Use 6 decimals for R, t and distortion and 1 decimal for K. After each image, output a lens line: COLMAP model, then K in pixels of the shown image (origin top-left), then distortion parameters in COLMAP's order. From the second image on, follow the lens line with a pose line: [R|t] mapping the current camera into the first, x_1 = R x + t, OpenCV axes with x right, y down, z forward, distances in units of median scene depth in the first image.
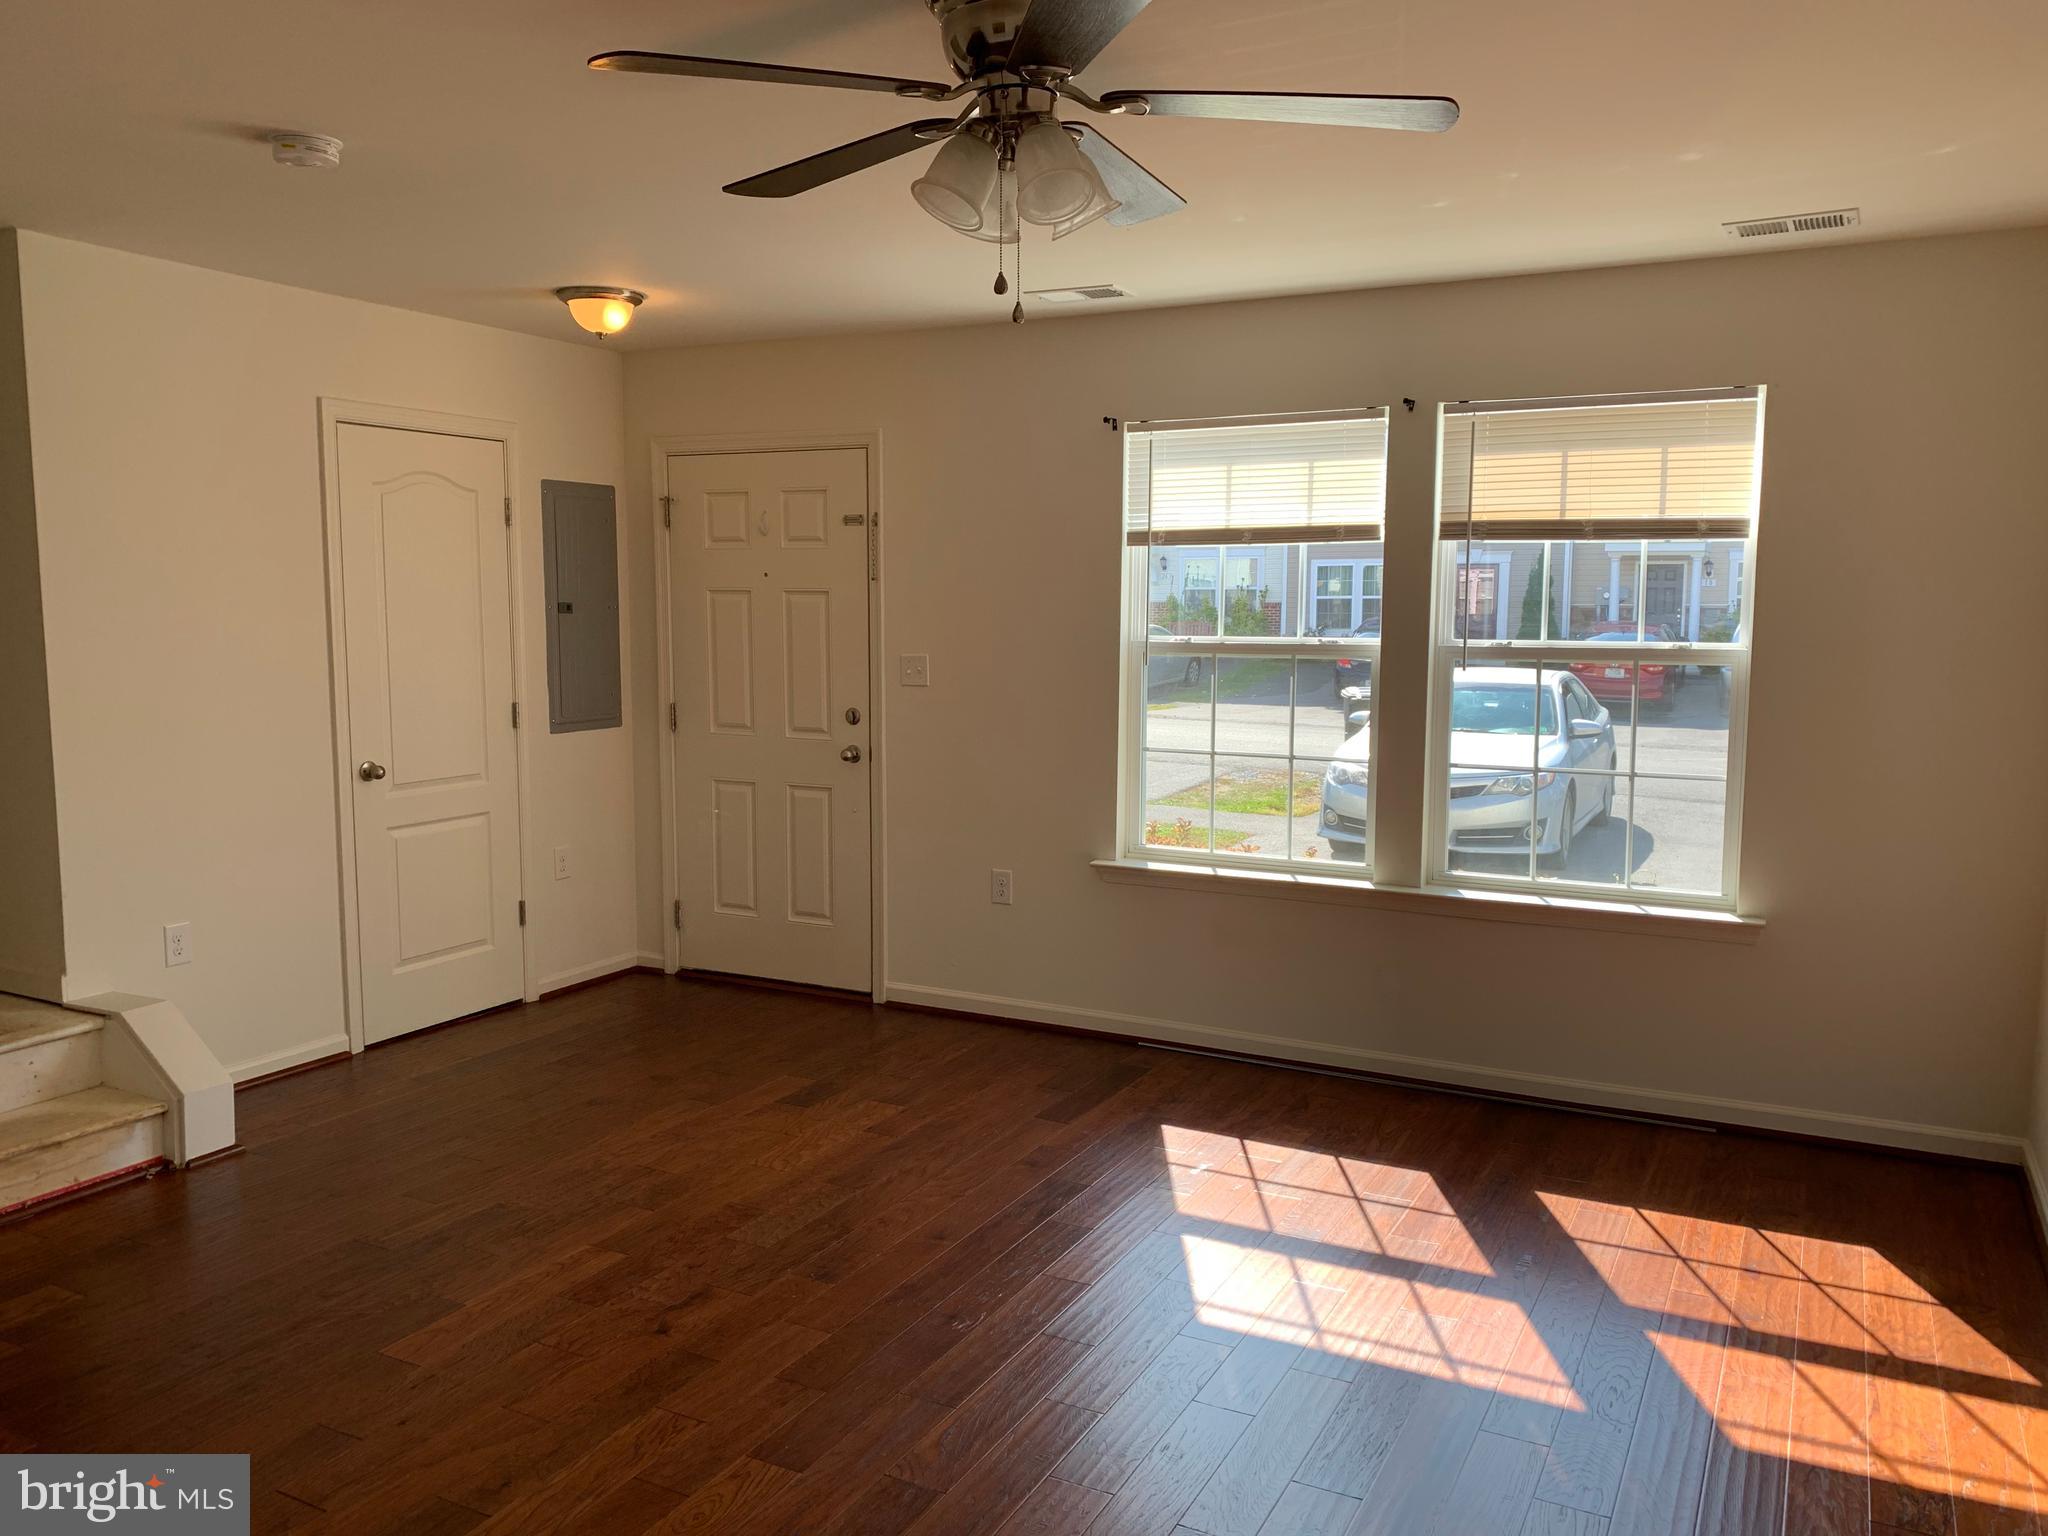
lens RADIAL K [[1629.6, 0, 931.6], [0, 1629.6, 773.1], [0, 0, 1]] dist [0.023772, -0.003300]
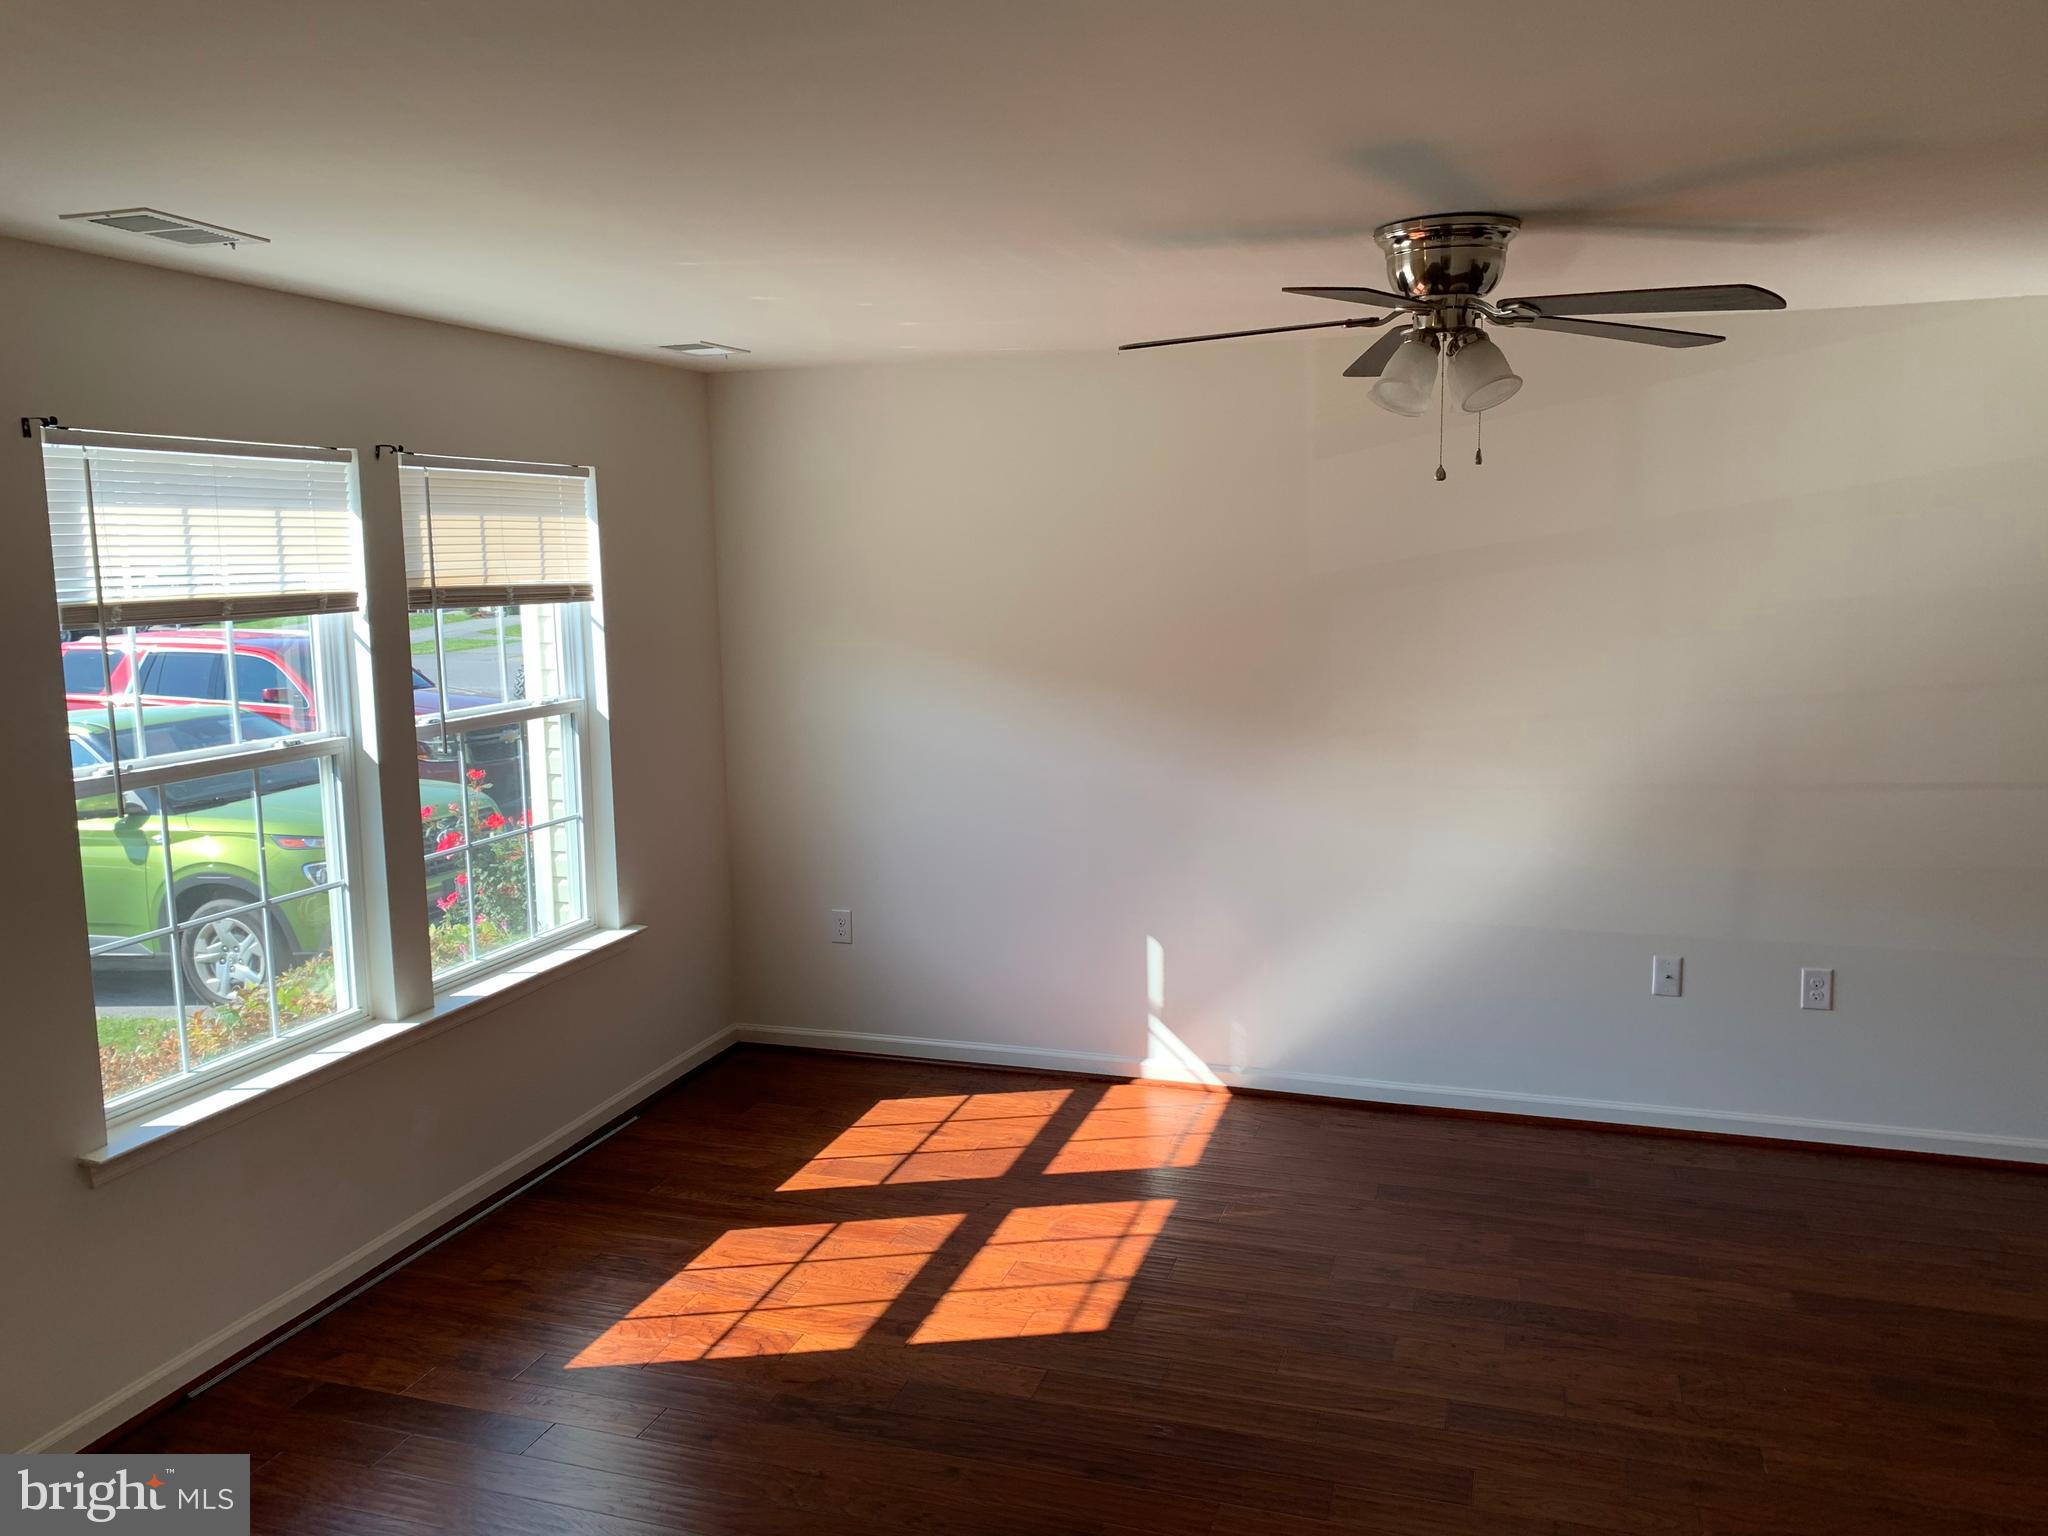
lens RADIAL K [[1578.9, 0, 1033.4], [0, 1578.9, 765.5], [0, 0, 1]] dist [0.017444, -0.004561]
pose [[-0.203071, -0.135800, 0.969701, -0.601431], [0.115945, 0.980033, 0.161528, -0.163377], [-0.972275, 0.145233, -0.183271, 0.868182]]
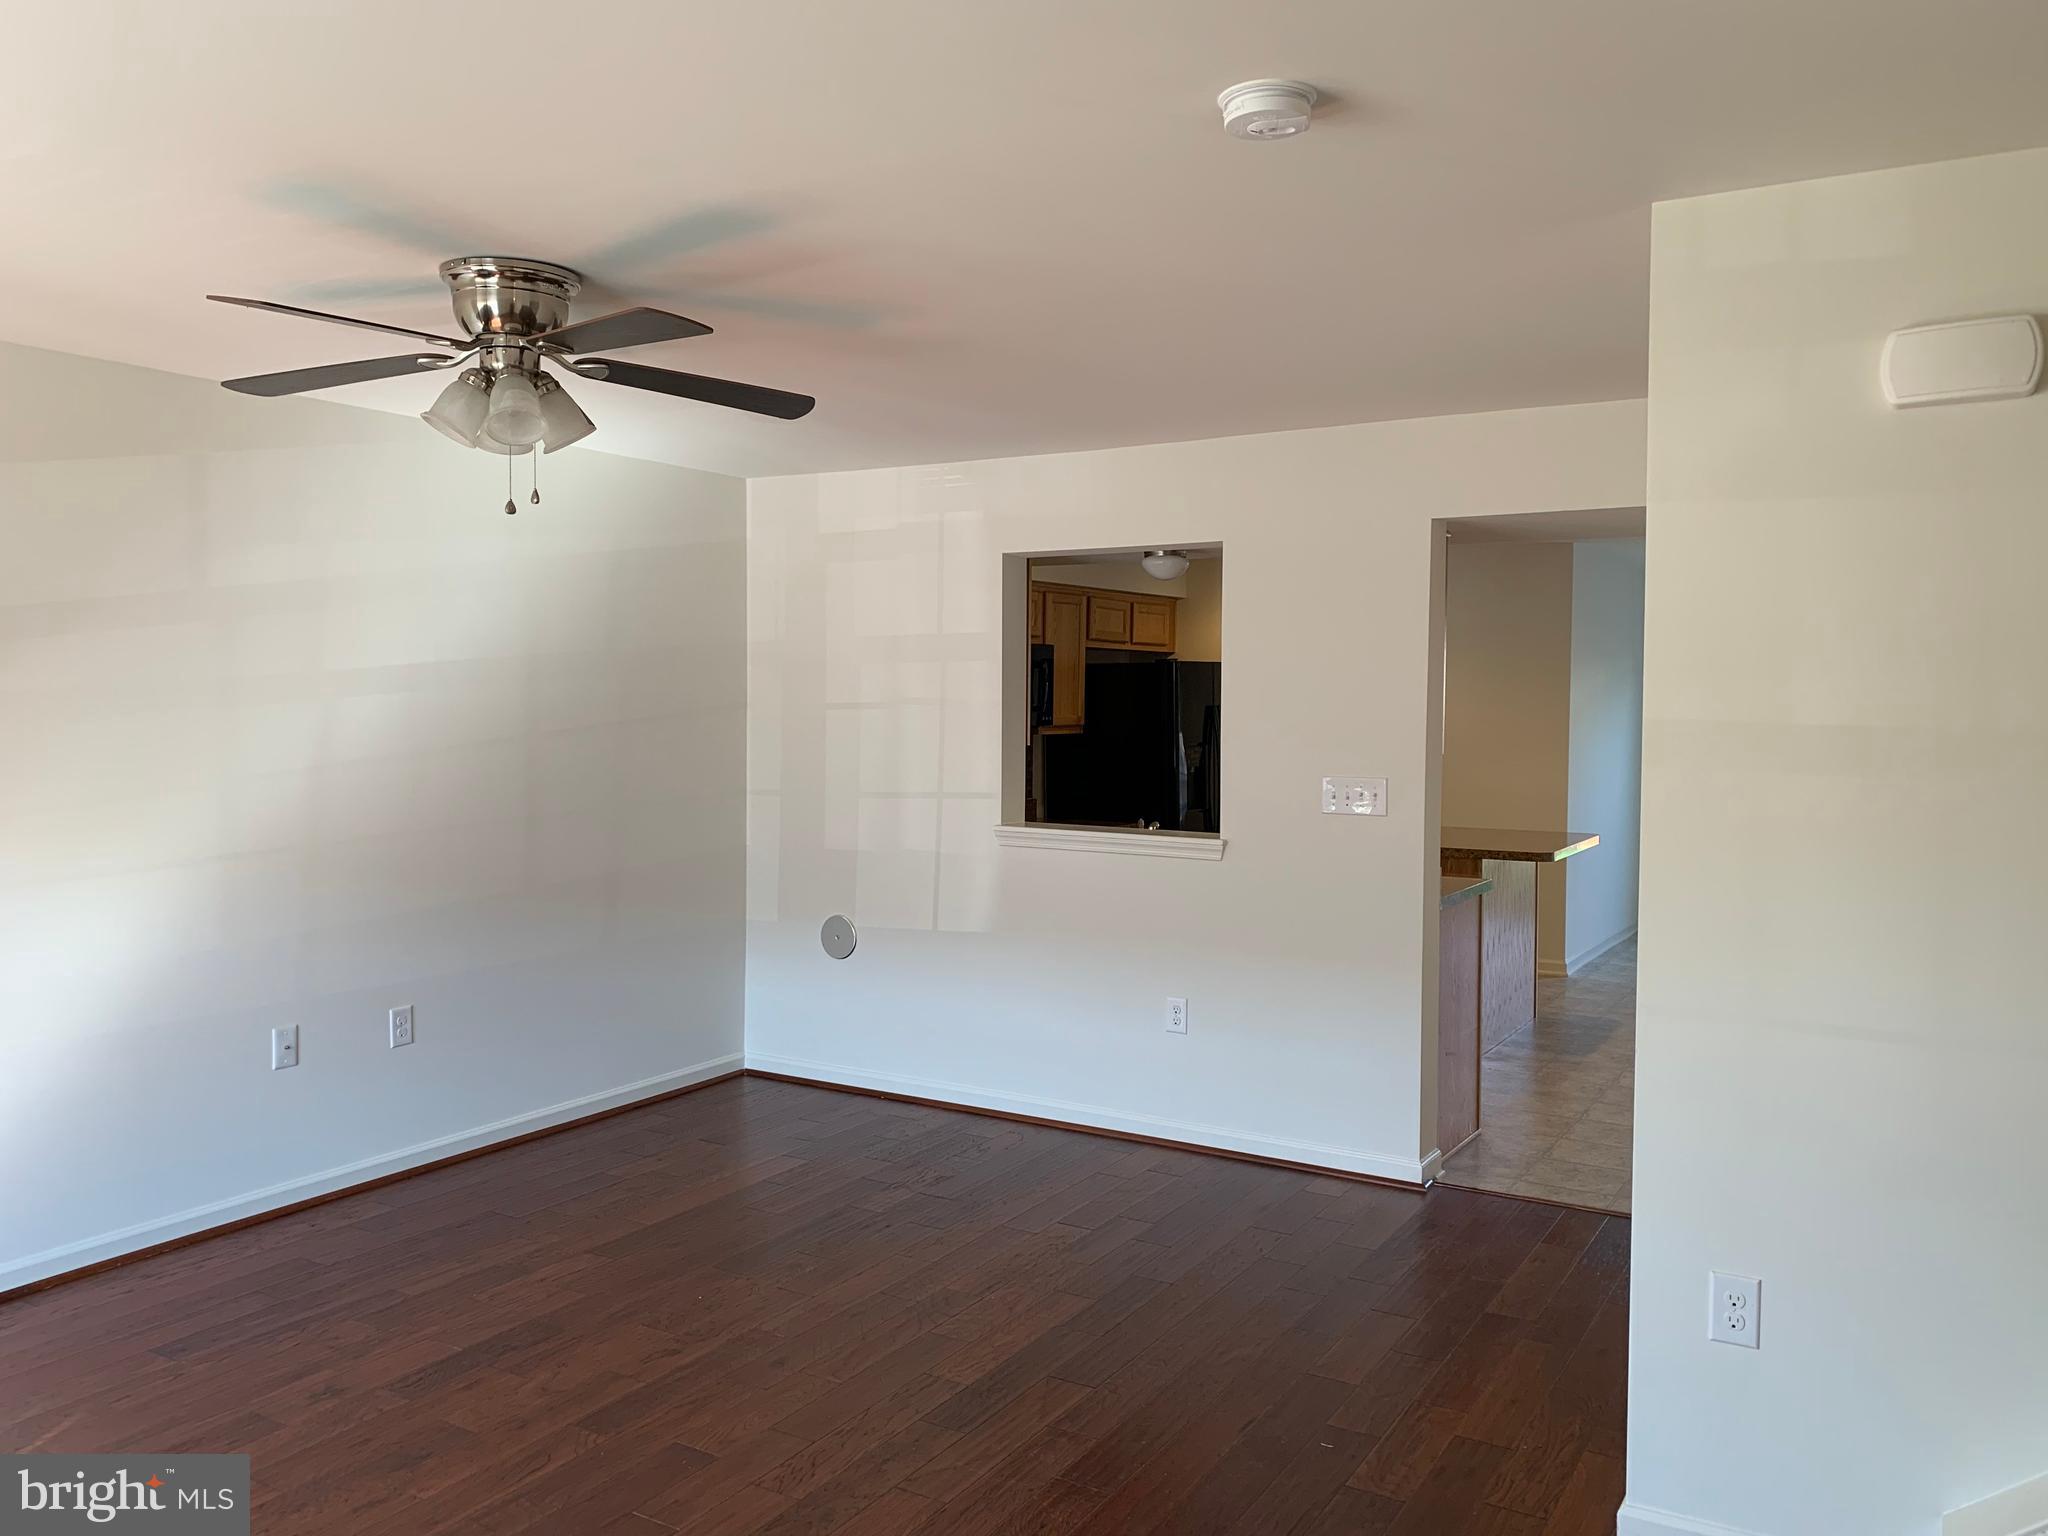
lens RADIAL K [[1539.7, 0, 1052.2], [0, 1539.7, 753.8], [0, 0, 1]] dist [-0.000535, -0.010176]
pose [[-0.999578, -0.011695, 0.026579, -0.217098], [-0.007653, 0.989048, 0.147399, -0.150703], [-0.028012, 0.147133, -0.988720, 1.237004]]
